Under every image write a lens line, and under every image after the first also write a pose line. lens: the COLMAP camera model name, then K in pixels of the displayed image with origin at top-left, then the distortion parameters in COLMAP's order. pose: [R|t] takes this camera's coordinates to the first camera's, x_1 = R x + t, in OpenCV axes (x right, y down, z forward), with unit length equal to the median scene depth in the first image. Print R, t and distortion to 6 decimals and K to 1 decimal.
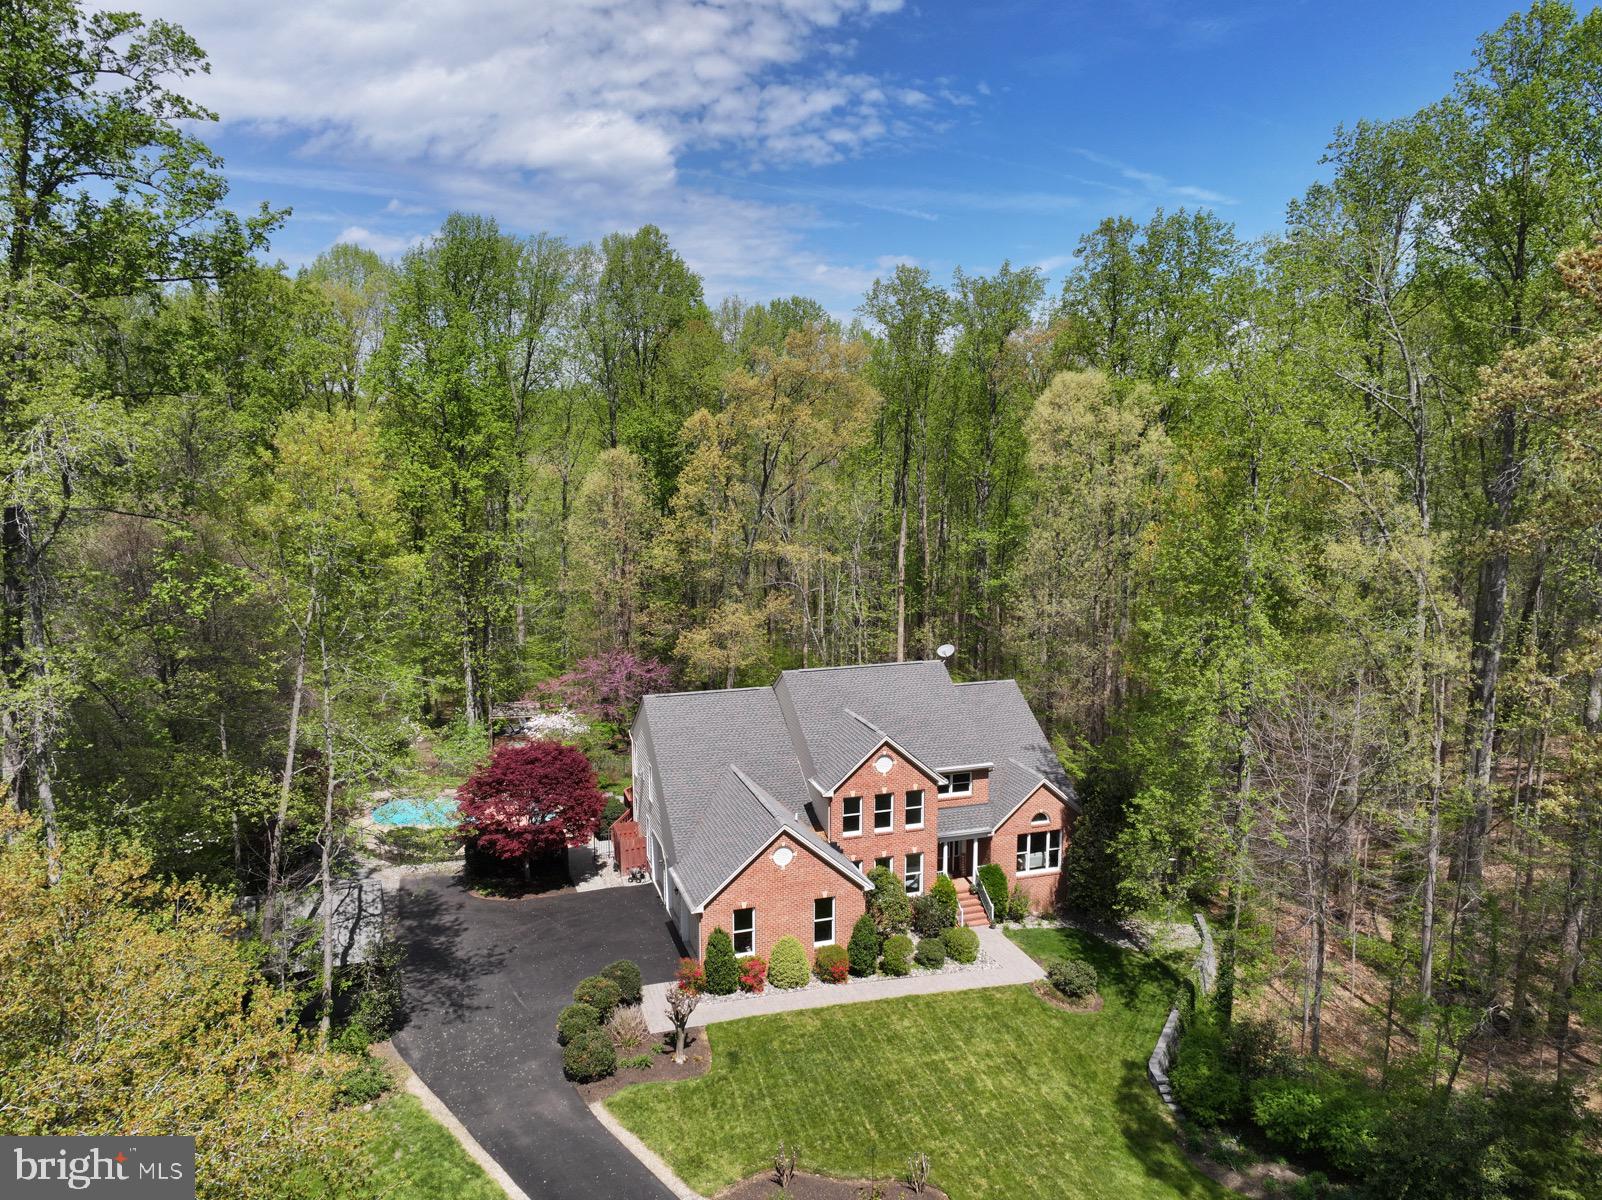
lens RADIAL K [[1125.6, 0, 800.6], [0, 1125.6, 598.5], [0, 0, 1]] dist [-0.004815, 0.016292]
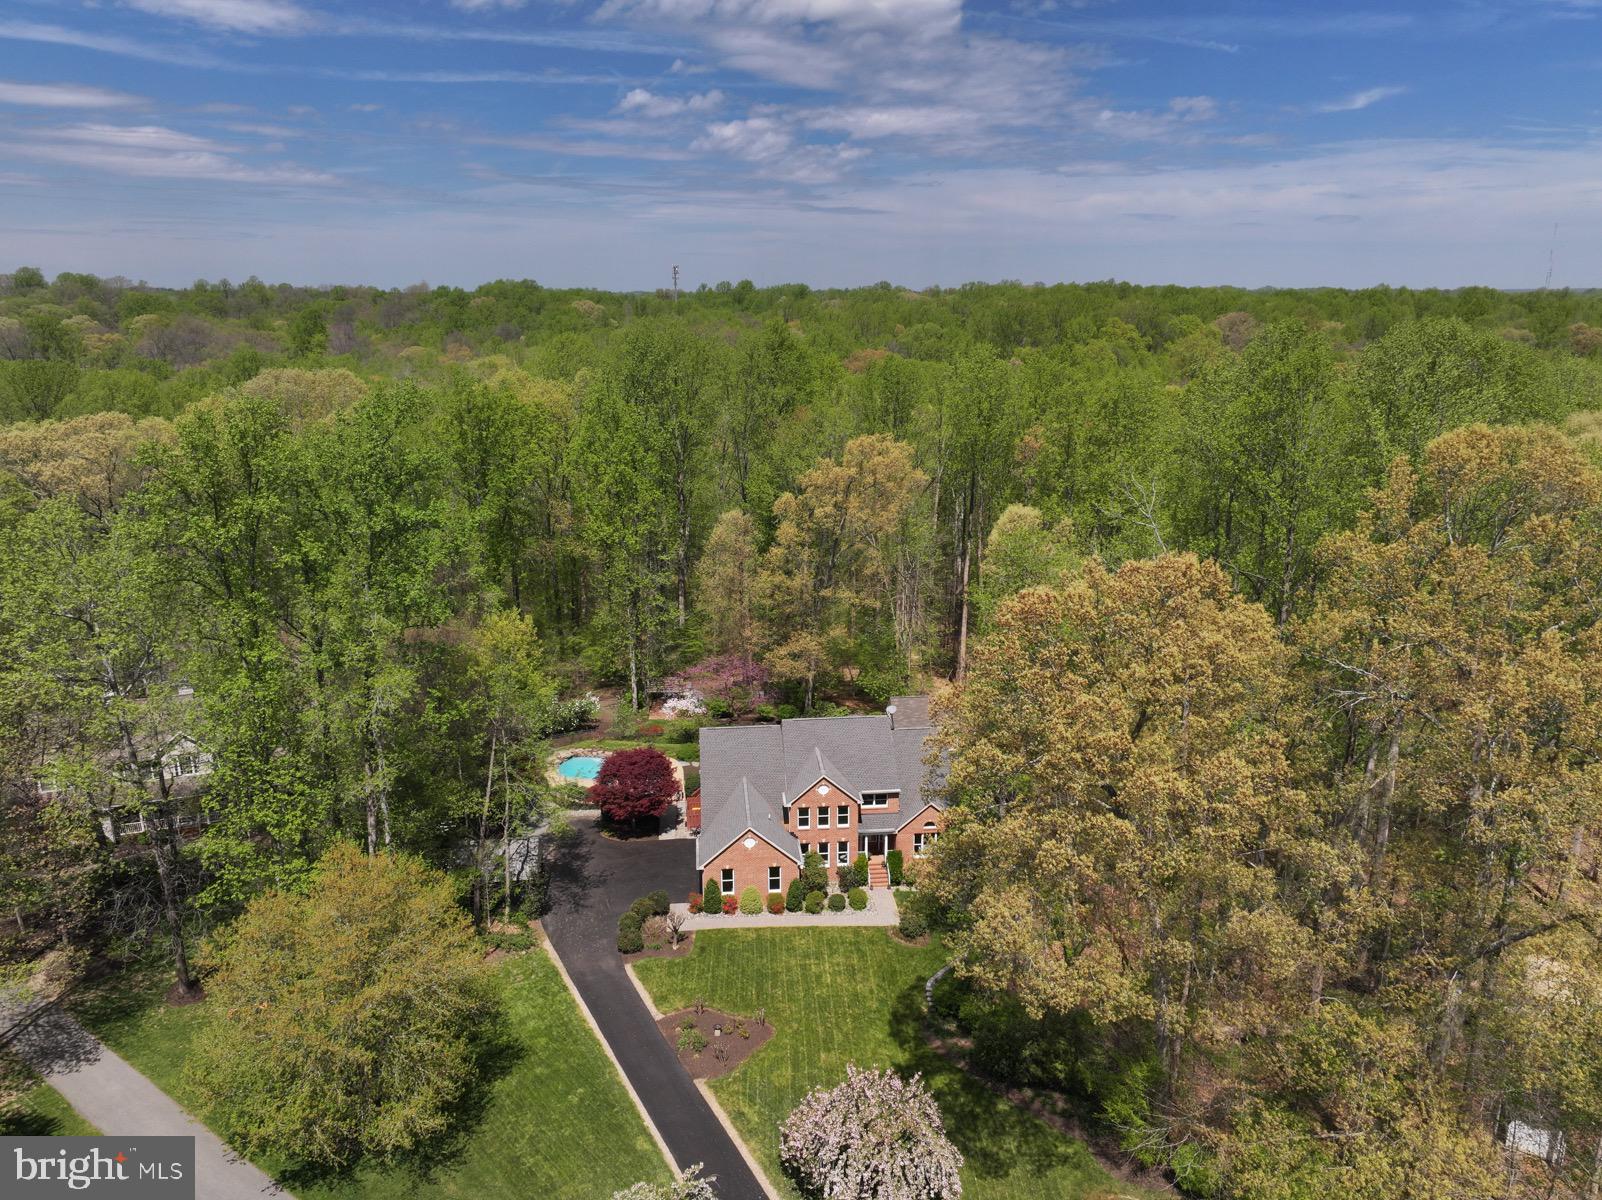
lens RADIAL K [[1125.6, 0, 805.8], [0, 1125.6, 589.2], [0, 0, 1]] dist [-0.004815, 0.016292]
pose [[0.976314, 0.052976, -0.209771, 0.414043], [-0.029250, 0.992977, 0.114631, -0.368999], [0.214370, -0.105780, 0.971008, -0.657814]]
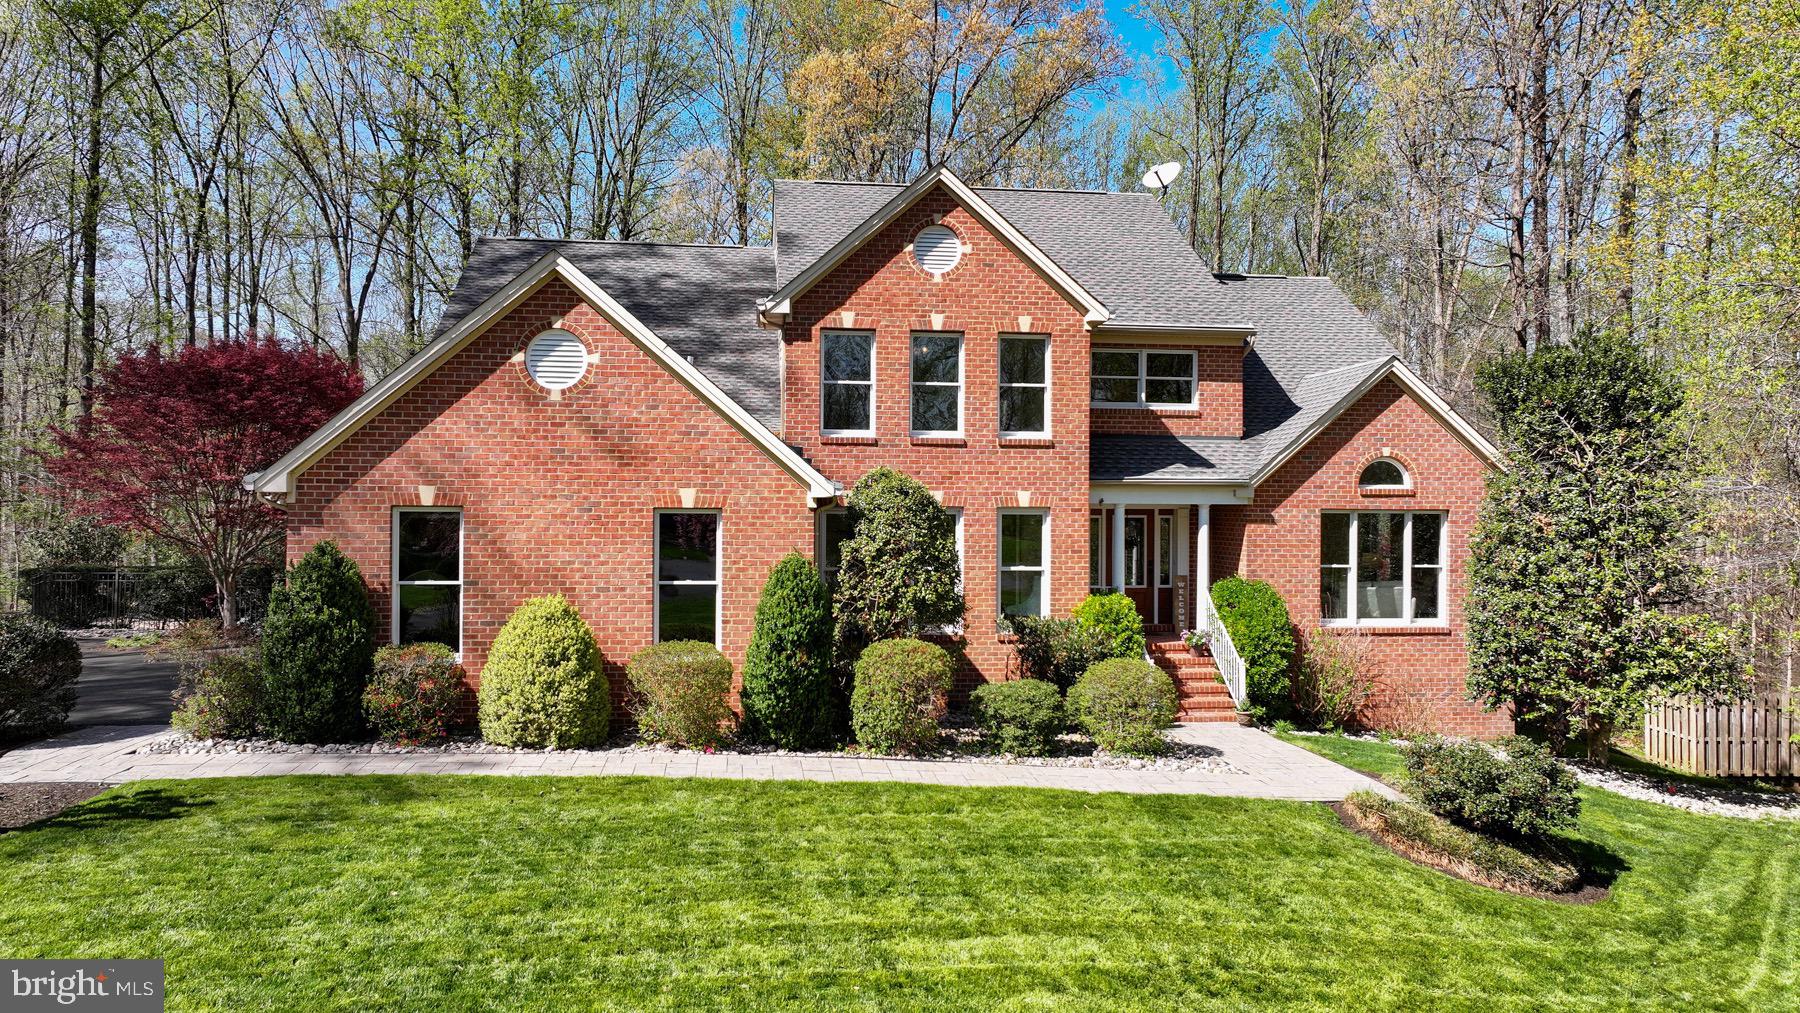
lens RADIAL K [[1263.6, 0, 910.5], [0, 1263.6, 501.7], [0, 0, 1]] dist [0.004486, 0.001544]
pose [[0.983700, 0.007386, -0.179667, 0.152450], [-0.034493, 0.988353, -0.148221, 0.314383], [0.176479, 0.152002, 0.972497, 0.641935]]
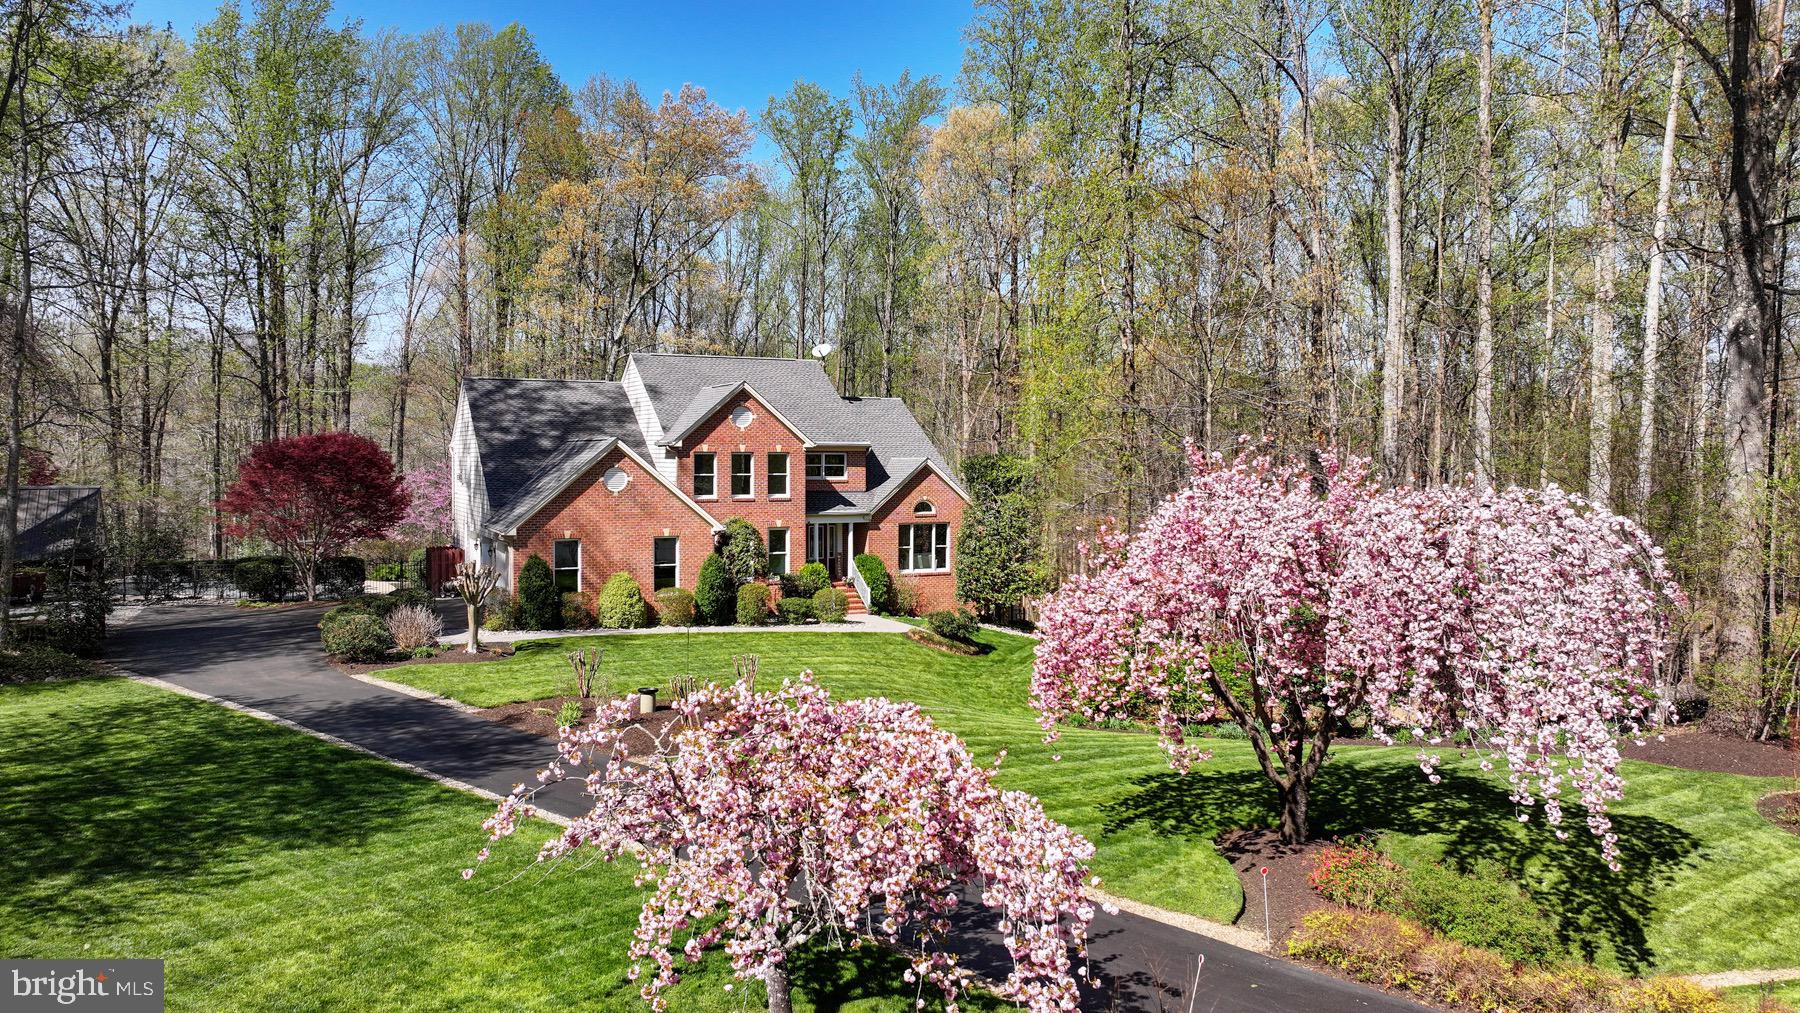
lens RADIAL K [[1263.6, 0, 912.5], [0, 1263.6, 500.3], [0, 0, 1]] dist [0.004486, 0.001544]
pose [[0.988450, -0.000772, 0.151546, 0.060559], [0.018137, 0.993402, -0.113238, 0.348043], [-0.150459, 0.114679, 0.981942, 0.023423]]
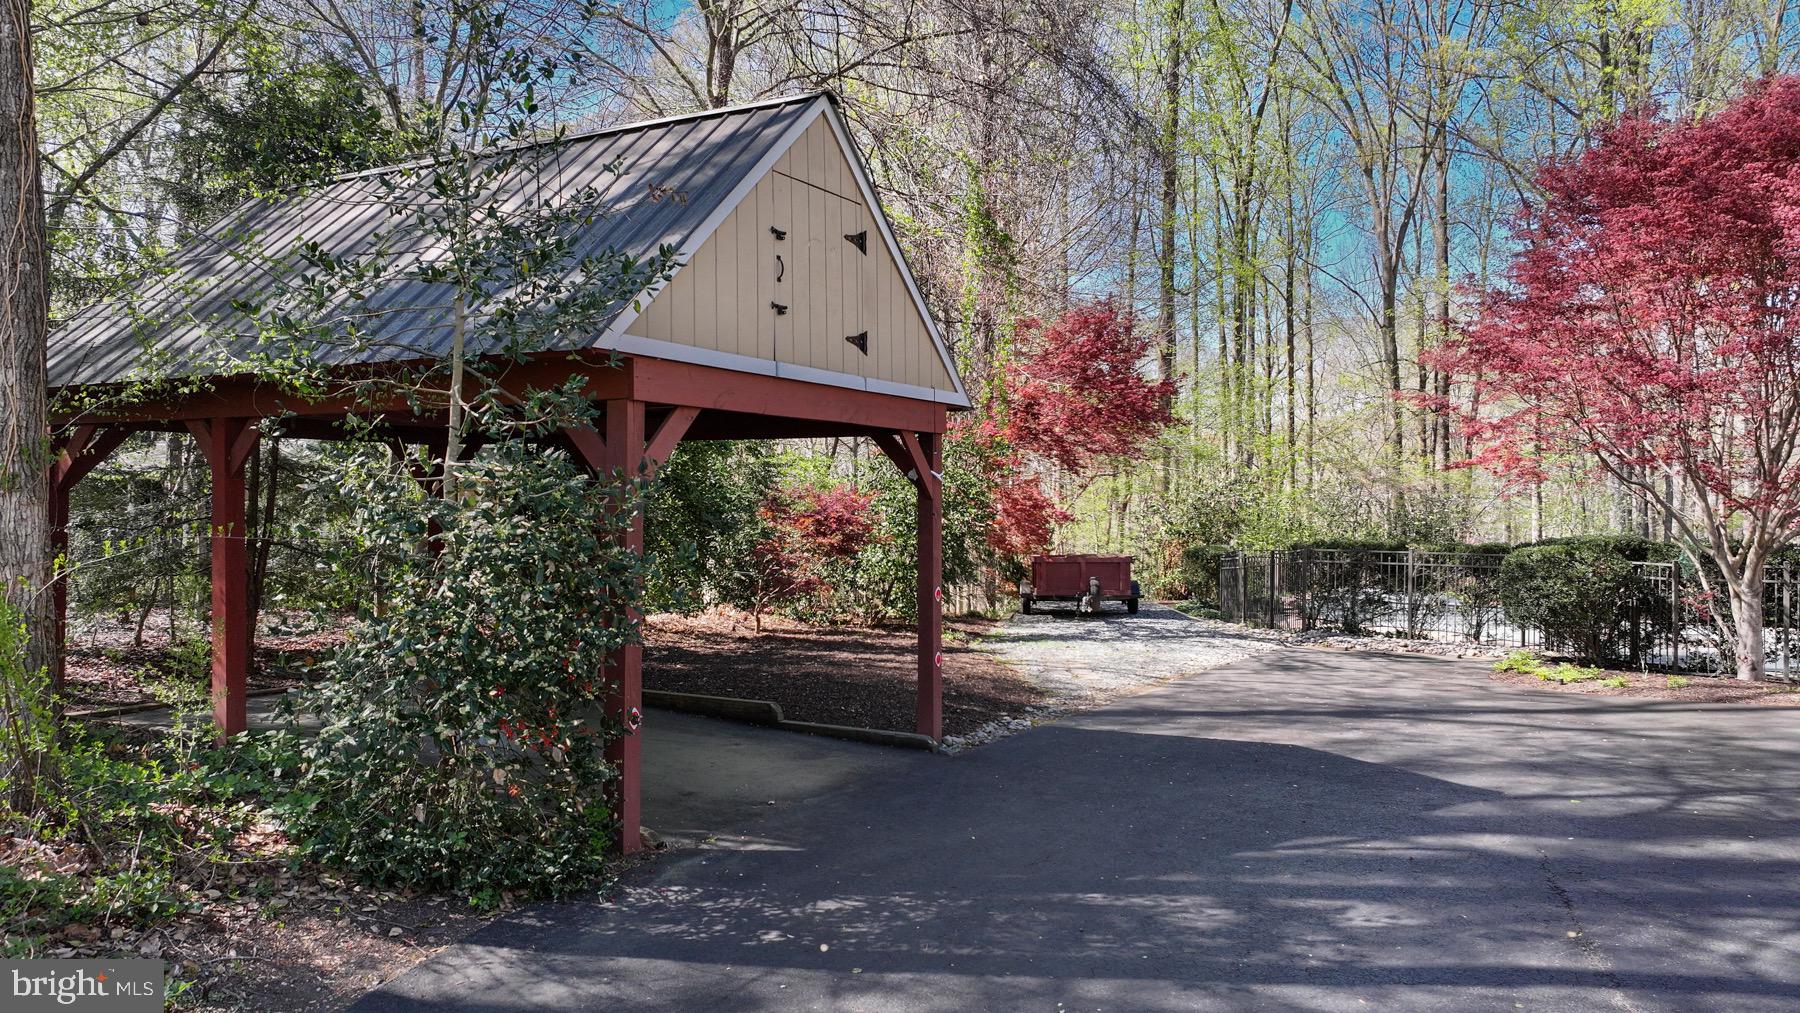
lens RADIAL K [[1263.6, 0, 892.1], [0, 1263.6, 502.3], [0, 0, 1]] dist [0.004486, 0.001544]
pose [[0.664039, 0.000457, -0.747698, -0.195583], [-0.114871, 0.988190, -0.101414, 0.313528], [0.738822, 0.153231, 0.656249, 0.824228]]
